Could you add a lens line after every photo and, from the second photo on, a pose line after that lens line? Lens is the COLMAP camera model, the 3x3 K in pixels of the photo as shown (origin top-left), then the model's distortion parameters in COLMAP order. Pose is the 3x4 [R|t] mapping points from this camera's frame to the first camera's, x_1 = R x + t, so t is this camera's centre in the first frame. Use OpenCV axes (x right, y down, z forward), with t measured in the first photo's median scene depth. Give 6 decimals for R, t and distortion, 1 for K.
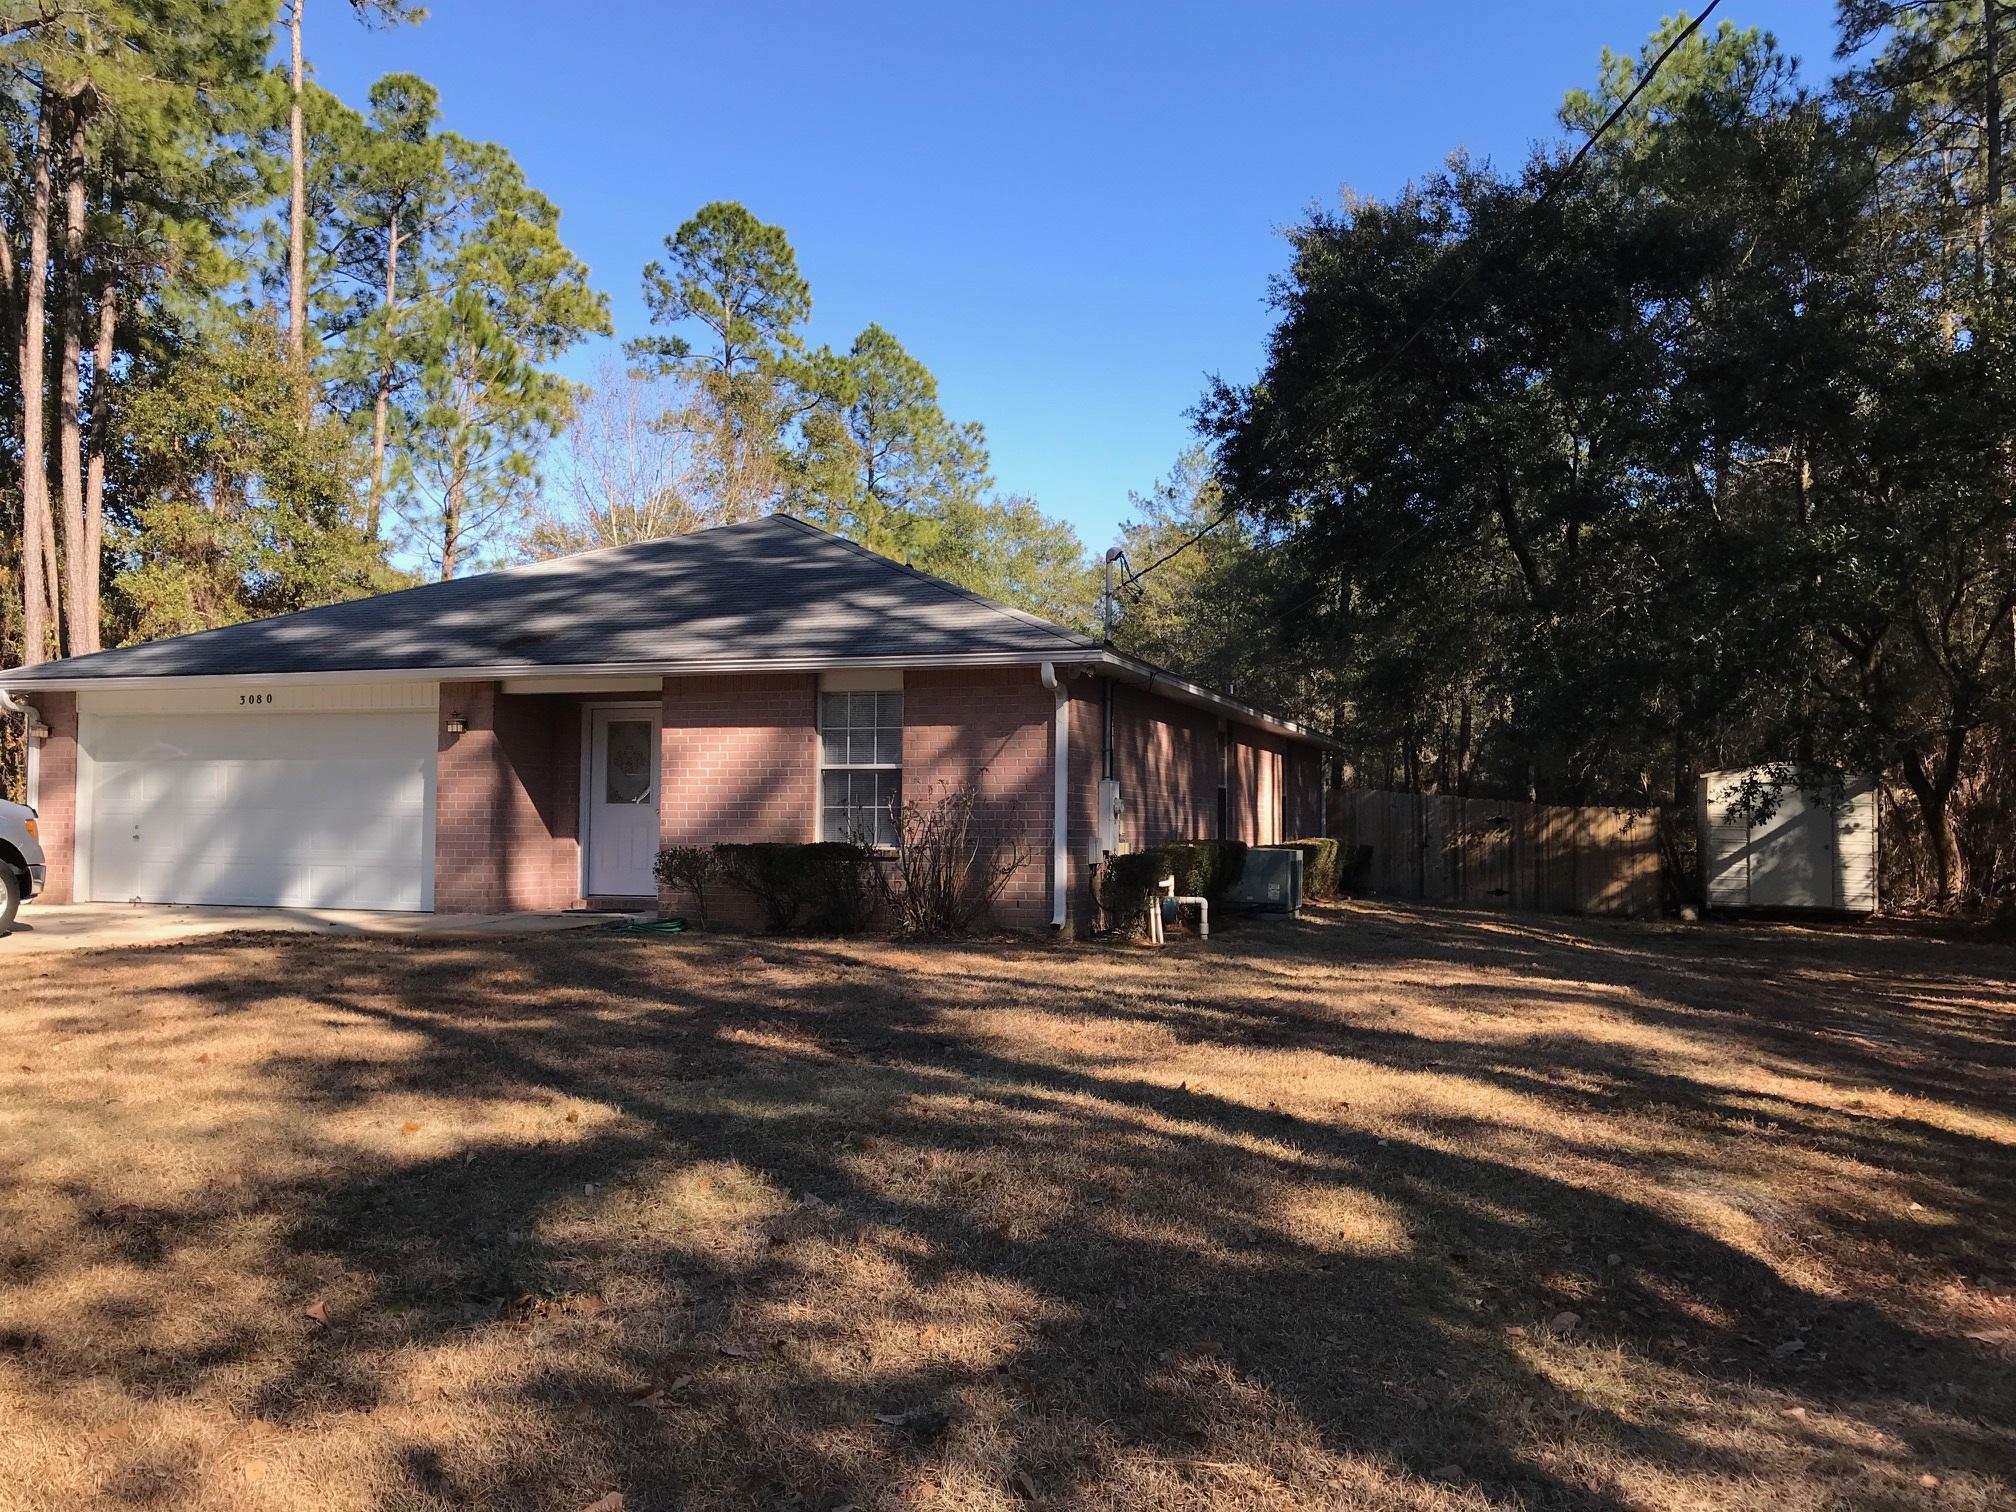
lens RADIAL K [[1691.0, 0, 1010.2], [0, 1691.0, 628.8], [0, 0, 1]] dist [-0.067533, 0.178573]
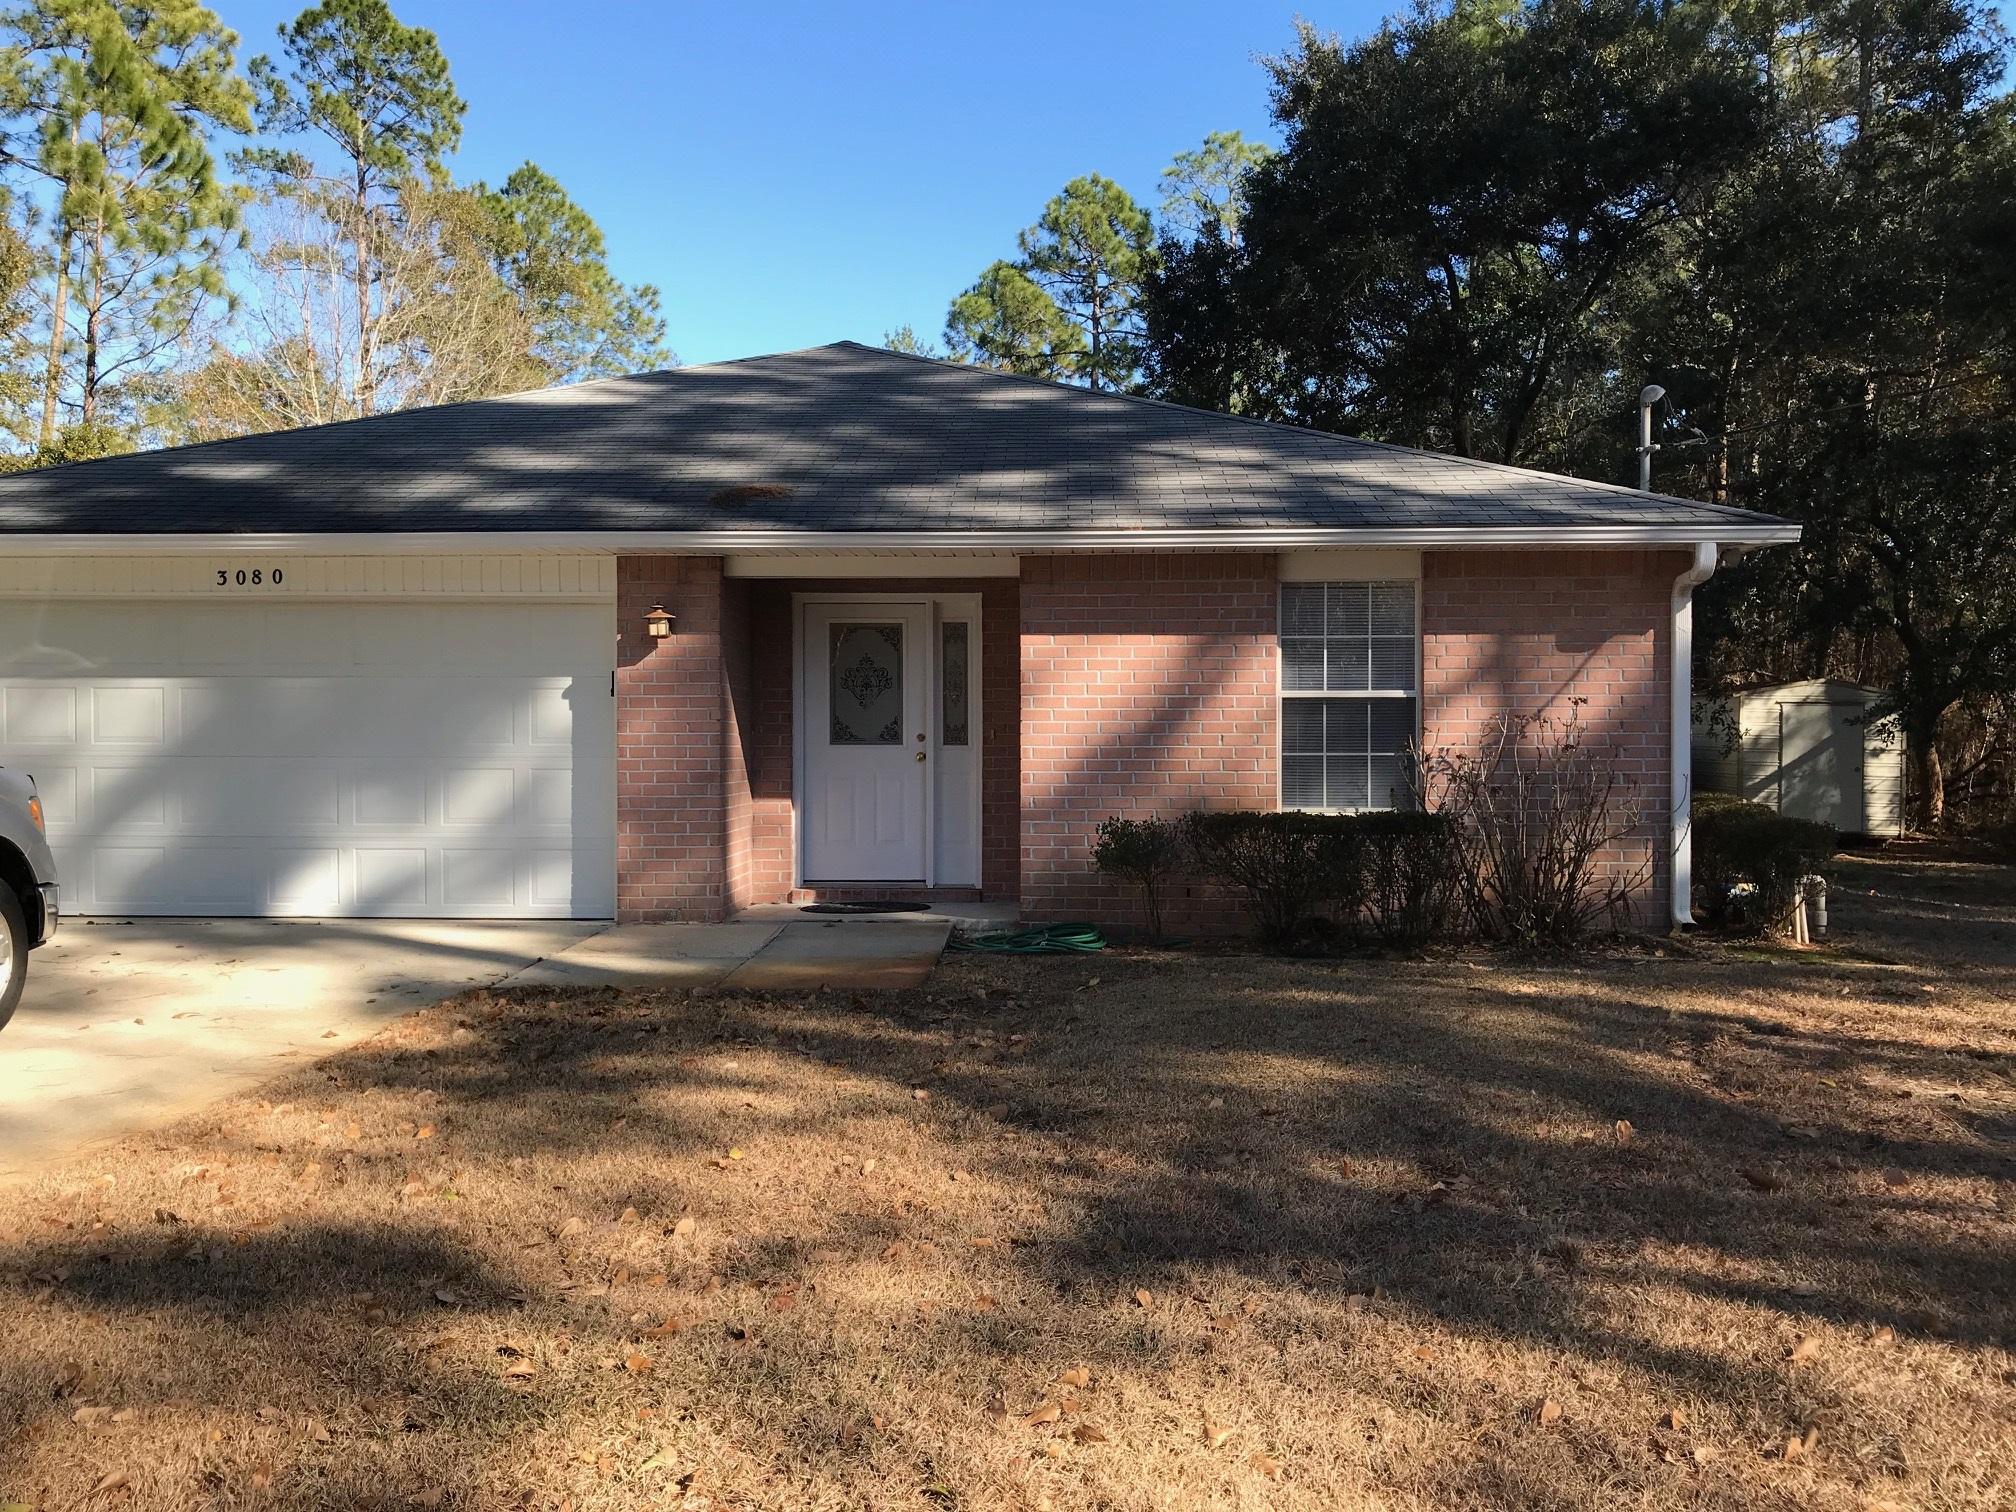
lens RADIAL K [[1691.0, 0, 1010.2], [0, 1691.0, 628.8], [0, 0, 1]] dist [-0.067533, 0.178573]
pose [[0.953977, 0.012820, 0.299606, -0.254130], [-0.029584, 0.998236, 0.051484, 0.014800], [-0.298418, -0.057978, 0.952673, 0.238014]]
